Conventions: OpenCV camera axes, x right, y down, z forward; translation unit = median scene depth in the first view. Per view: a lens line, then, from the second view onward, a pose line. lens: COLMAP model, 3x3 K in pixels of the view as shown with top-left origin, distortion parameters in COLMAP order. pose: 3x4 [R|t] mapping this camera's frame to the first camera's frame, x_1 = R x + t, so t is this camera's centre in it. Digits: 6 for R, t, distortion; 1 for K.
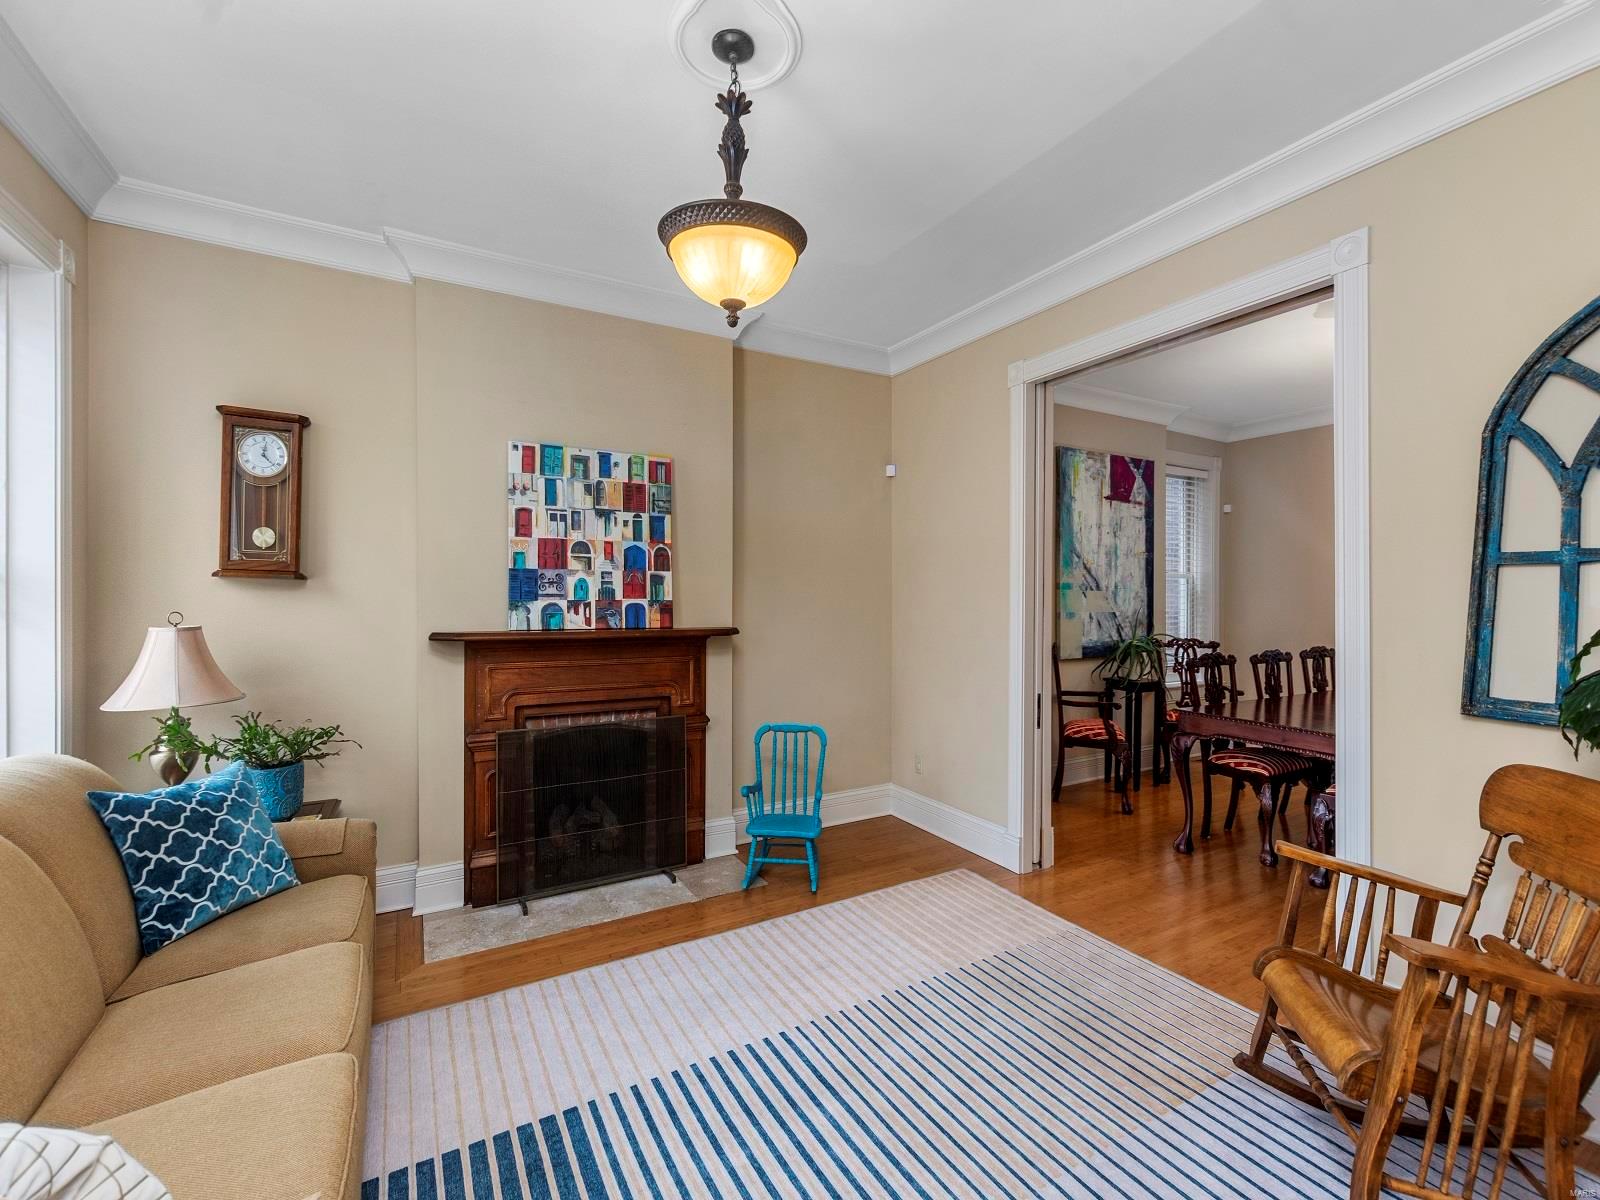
lens RADIAL K [[690.2, 0, 800.0], [0, 690.2, 600.0], [0, 0, 1]] dist [0.000238, 0.000018]
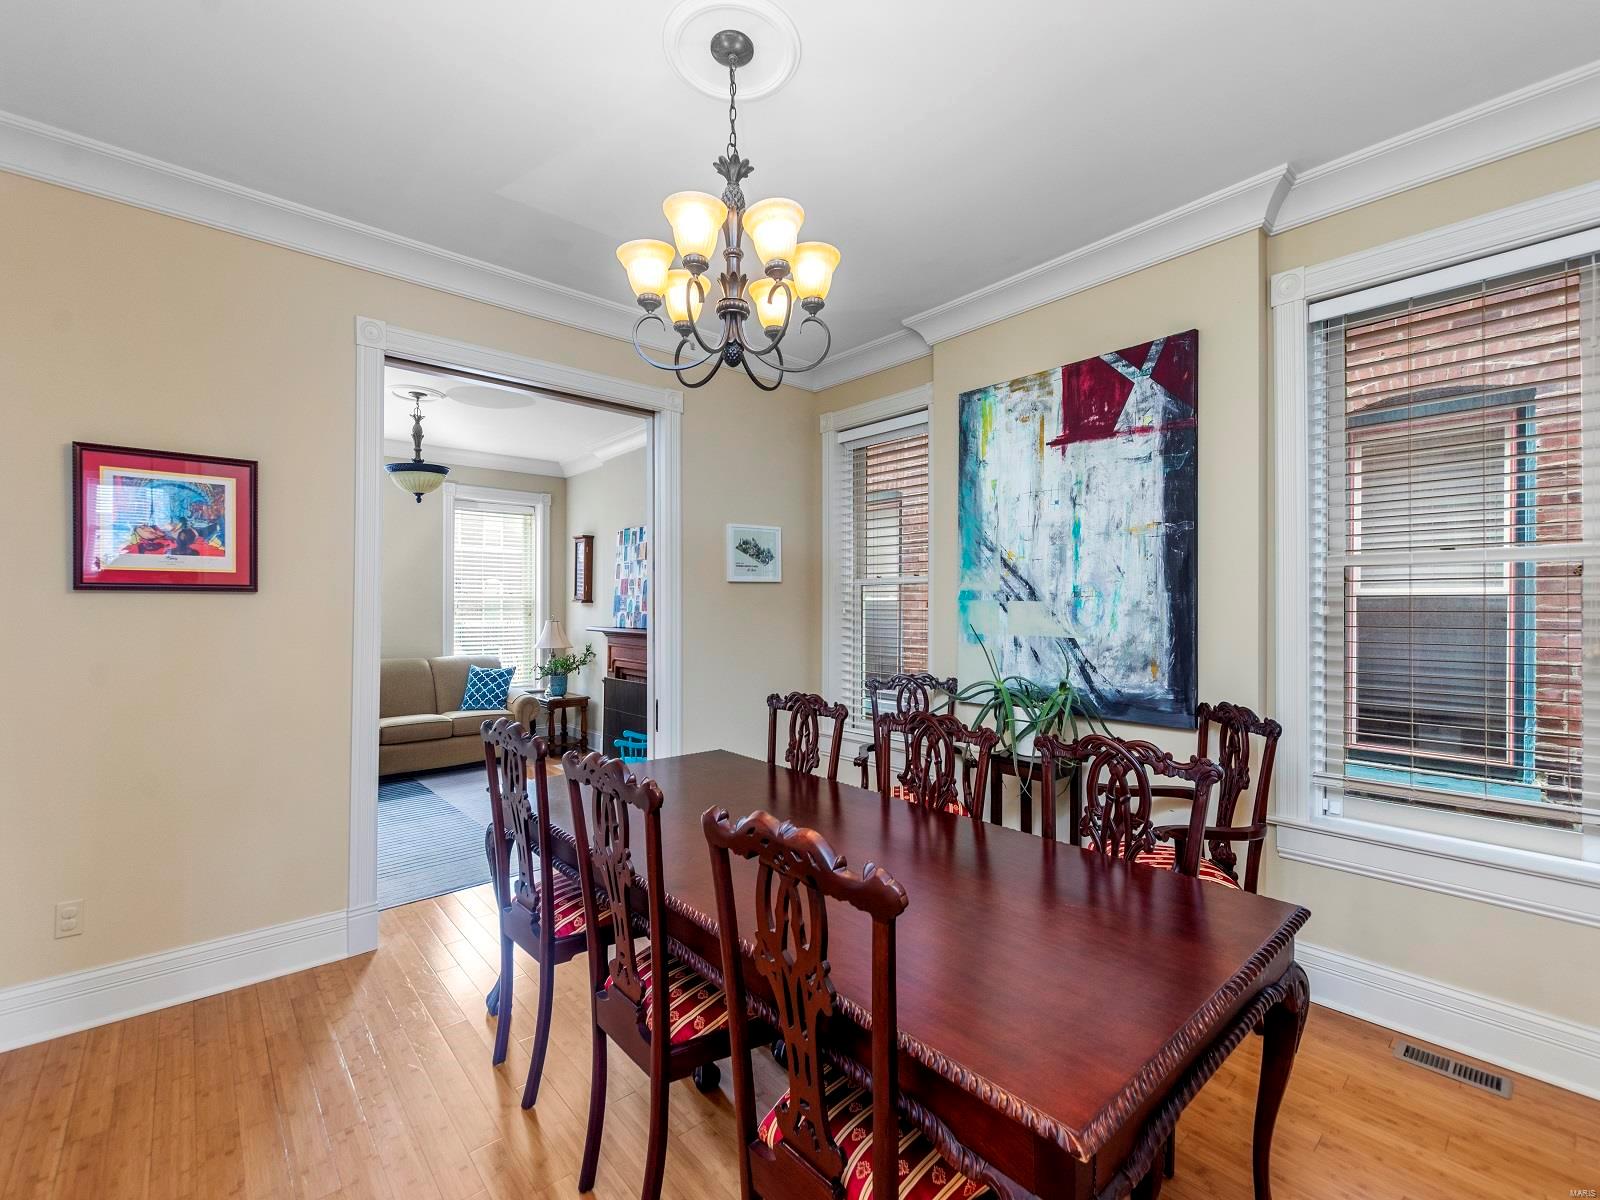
lens RADIAL K [[711.6, 0, 796.1], [0, 711.6, 618.0], [0, 0, 1]] dist [0.000222, -0.000006]
pose [[0.190452, 0.000912, -0.981696, 1.002385], [-0.022110, 0.999750, -0.003361, 0.008295], [0.981447, 0.022346, 0.190425, 0.673239]]
